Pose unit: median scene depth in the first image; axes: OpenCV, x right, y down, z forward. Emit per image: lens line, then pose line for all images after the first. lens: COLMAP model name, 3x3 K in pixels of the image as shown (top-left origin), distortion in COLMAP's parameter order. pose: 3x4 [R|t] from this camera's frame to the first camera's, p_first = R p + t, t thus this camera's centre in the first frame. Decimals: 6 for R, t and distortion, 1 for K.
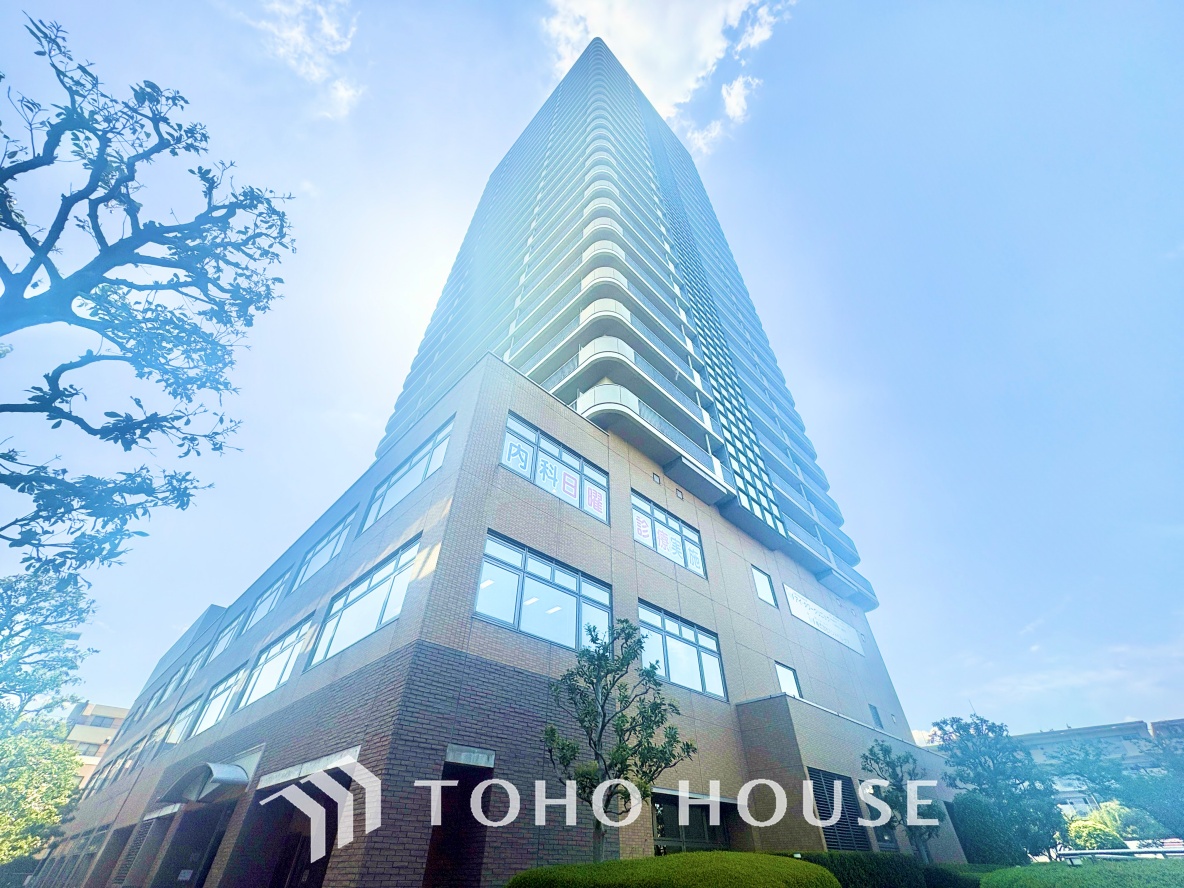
lens RADIAL K [[471.4, 0, 591.9], [0, 471.4, 444.3], [0, 0, 1]] dist [-0.000376, 0.000329]
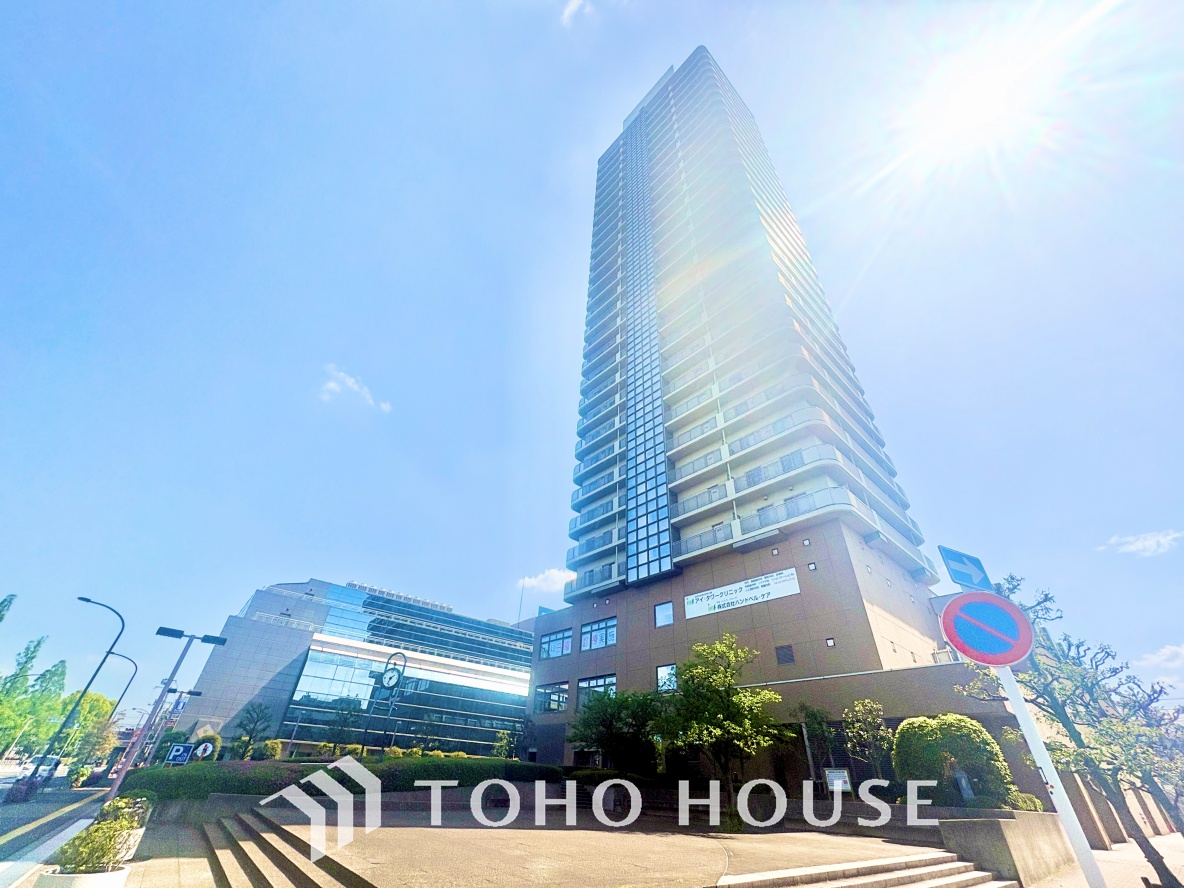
lens RADIAL K [[471.4, 0, 593.4], [0, 471.4, 444.1], [0, 0, 1]] dist [-0.000376, 0.000329]
pose [[-0.027494, -0.597070, -0.801718, 2.752690], [0.637884, 0.607023, -0.473948, 0.766366], [0.769641, -0.524434, 0.364172, 0.741366]]
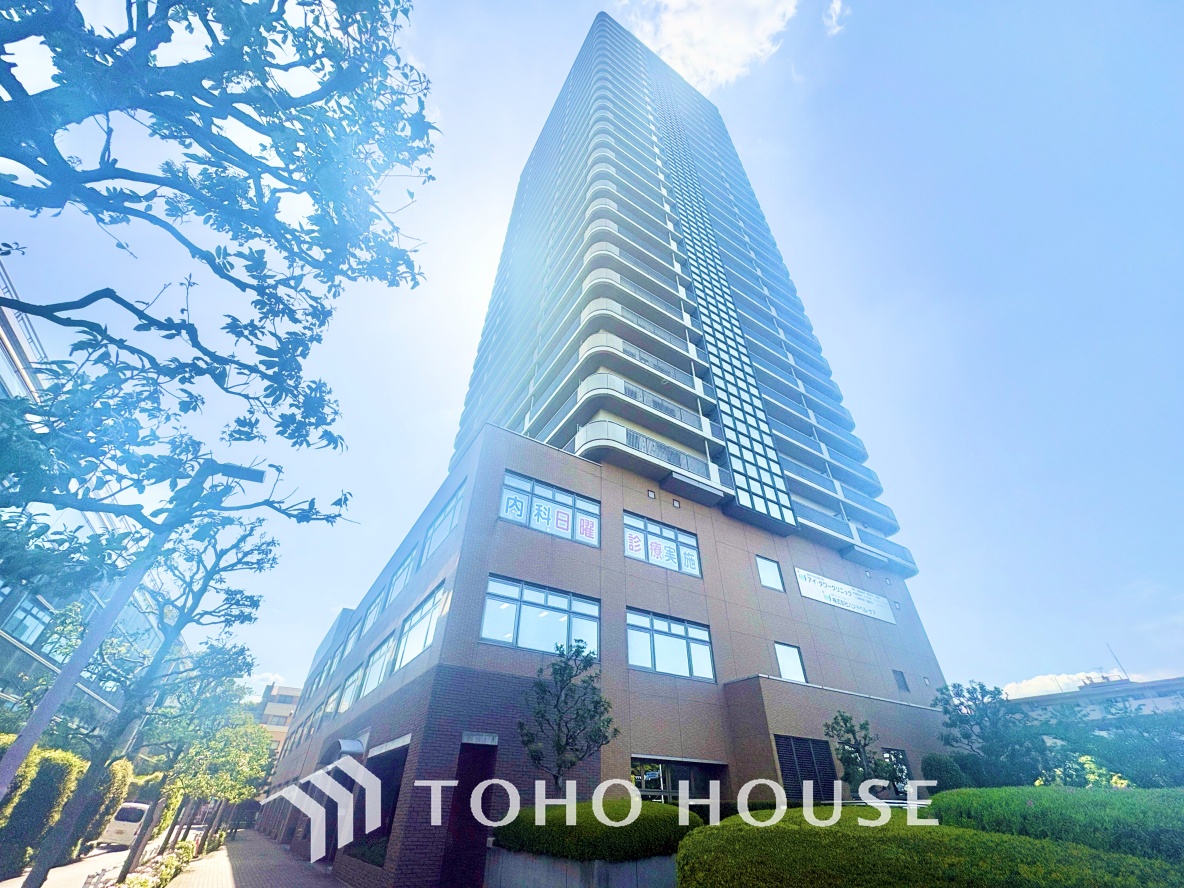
lens RADIAL K [[471.4, 0, 592.6], [0, 471.4, 444.9], [0, 0, 1]] dist [-0.000376, 0.000329]
pose [[0.976458, -0.125238, -0.175629, 0.262407], [0.137302, 0.988814, 0.058262, -0.165566], [0.166368, -0.081004, 0.982731, -0.186711]]
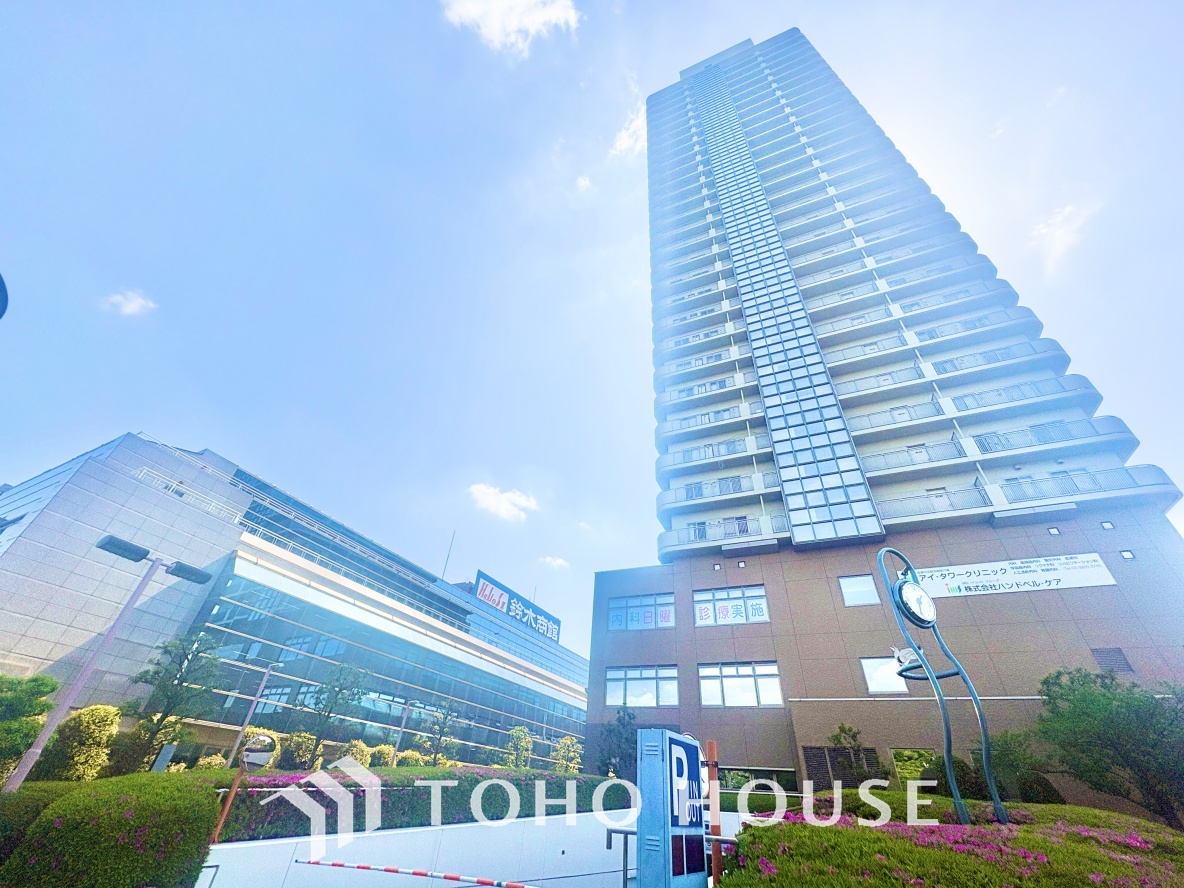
lens RADIAL K [[471.4, 0, 594.6], [0, 471.4, 445.3], [0, 0, 1]] dist [-0.000376, 0.000329]
pose [[0.380014, -0.550783, -0.743120, 1.649319], [0.576211, 0.769425, -0.275619, -0.049475], [0.723581, -0.323455, 0.609760, -0.121936]]
